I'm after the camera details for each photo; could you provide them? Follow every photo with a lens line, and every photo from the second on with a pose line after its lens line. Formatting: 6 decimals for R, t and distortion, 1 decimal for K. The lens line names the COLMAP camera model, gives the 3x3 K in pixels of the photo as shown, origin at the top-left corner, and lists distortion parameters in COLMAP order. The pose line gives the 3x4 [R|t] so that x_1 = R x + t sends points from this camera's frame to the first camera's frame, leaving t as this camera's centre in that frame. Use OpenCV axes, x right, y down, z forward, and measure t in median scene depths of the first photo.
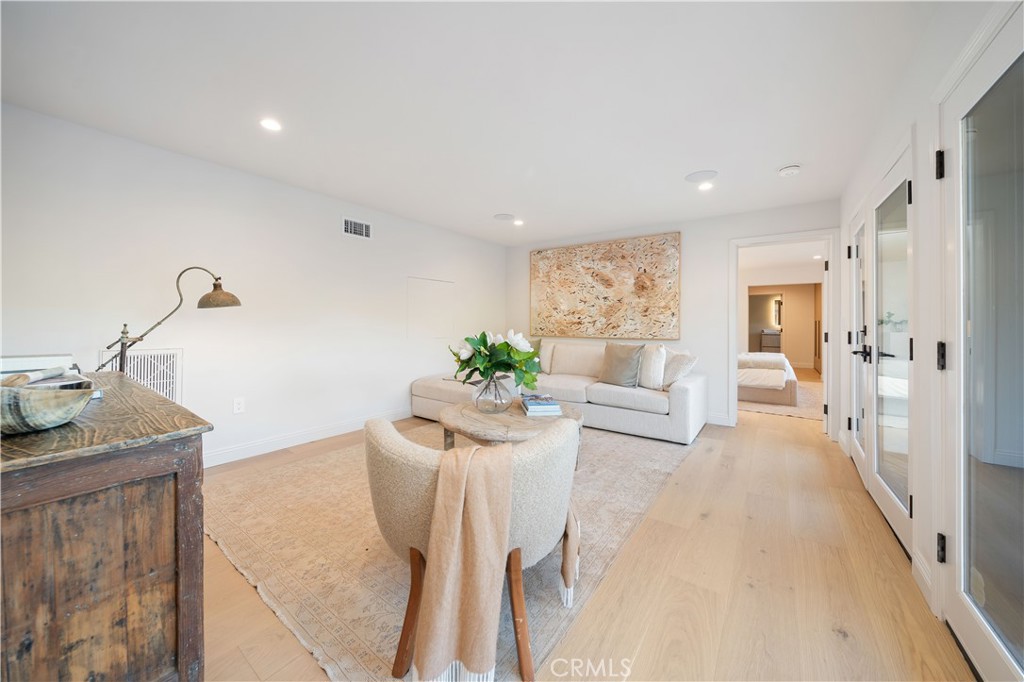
lens RADIAL K [[356.4, 0, 503.1], [0, 356.4, 319.4], [0, 0, 1]] dist [-0.006688, -0.000299]
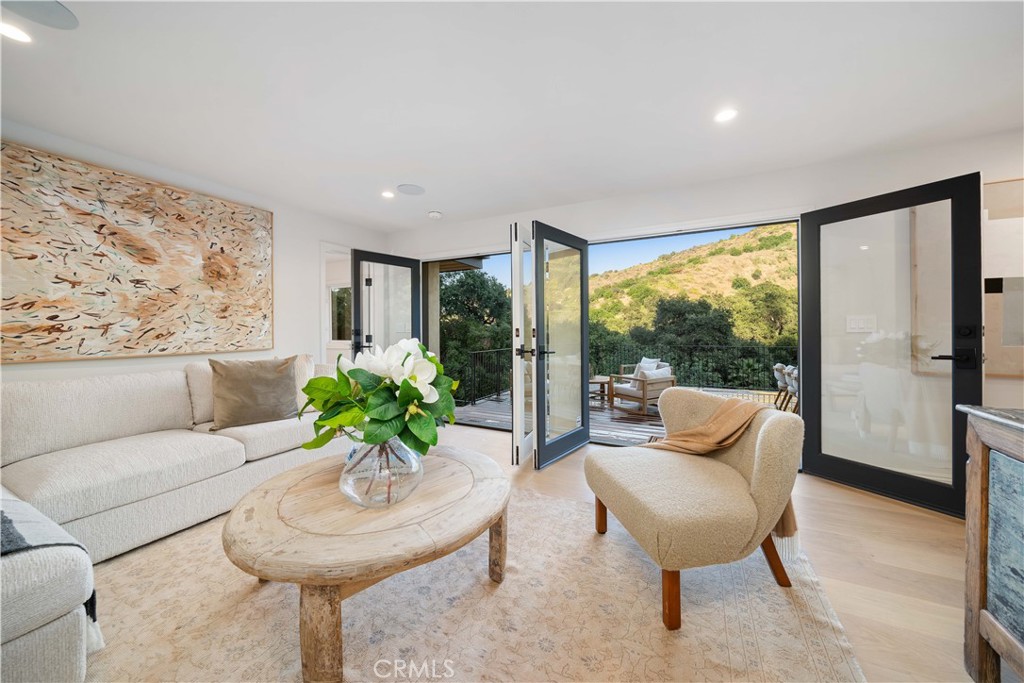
lens RADIAL K [[356.4, 0, 507.6], [0, 356.4, 333.1], [0, 0, 1]] dist [-0.006688, -0.000299]
pose [[-0.169541, -0.013401, 0.985432, -0.336357], [-0.000491, 0.999909, 0.013513, 0.009773], [-0.985523, 0.001807, -0.169532, 0.555130]]
